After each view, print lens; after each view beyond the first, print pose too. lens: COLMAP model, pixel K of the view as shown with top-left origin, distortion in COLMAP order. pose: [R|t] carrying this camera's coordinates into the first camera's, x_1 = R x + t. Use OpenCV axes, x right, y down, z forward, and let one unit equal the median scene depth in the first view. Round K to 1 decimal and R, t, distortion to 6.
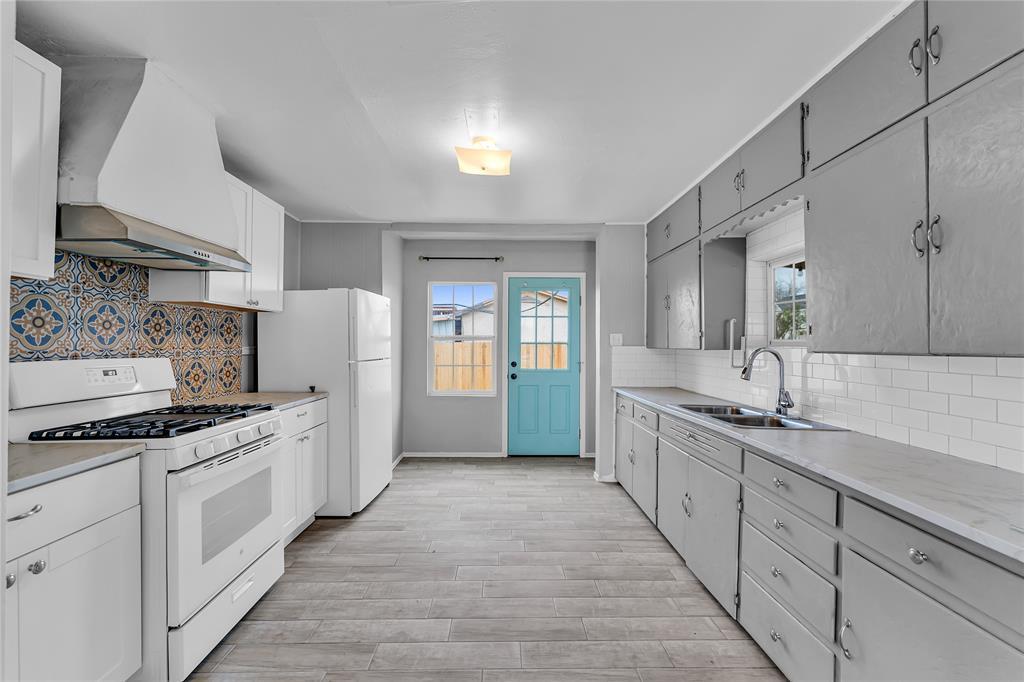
lens RADIAL K [[423.3, 0, 501.3], [0, 423.3, 339.4], [0, 0, 1]] dist [-0.006541, 0.000587]
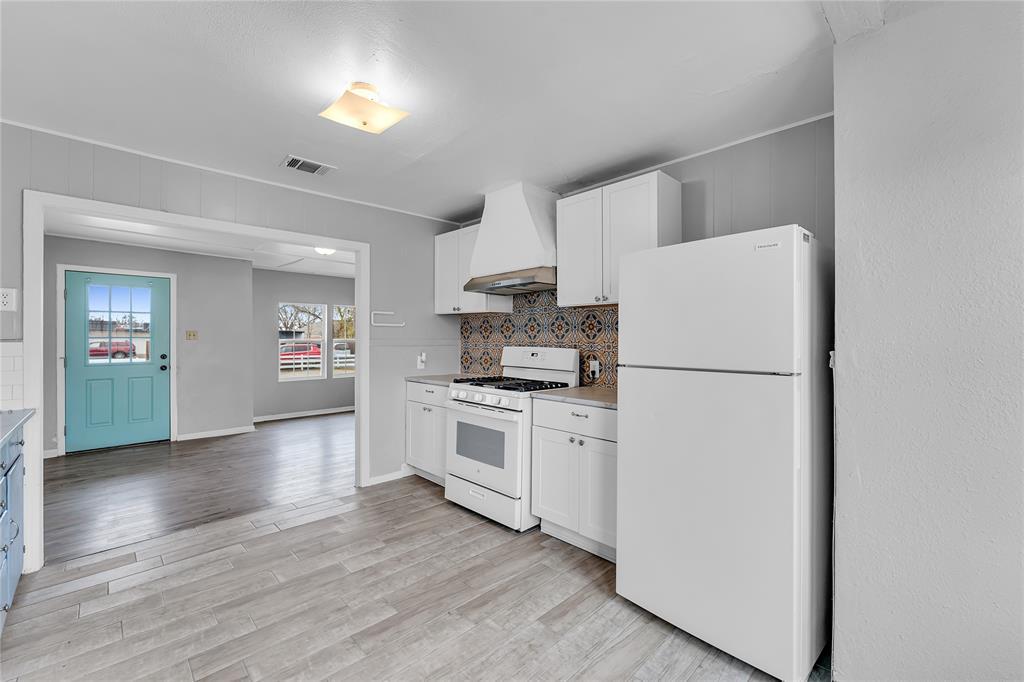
lens RADIAL K [[423.3, 0, 510.0], [0, 423.3, 337.7], [0, 0, 1]] dist [-0.006541, 0.000587]
pose [[-0.710901, -0.007046, -0.703257, 0.350118], [0.000600, 0.999943, -0.010625, 0.022298], [0.703292, -0.007975, -0.710857, 1.900395]]
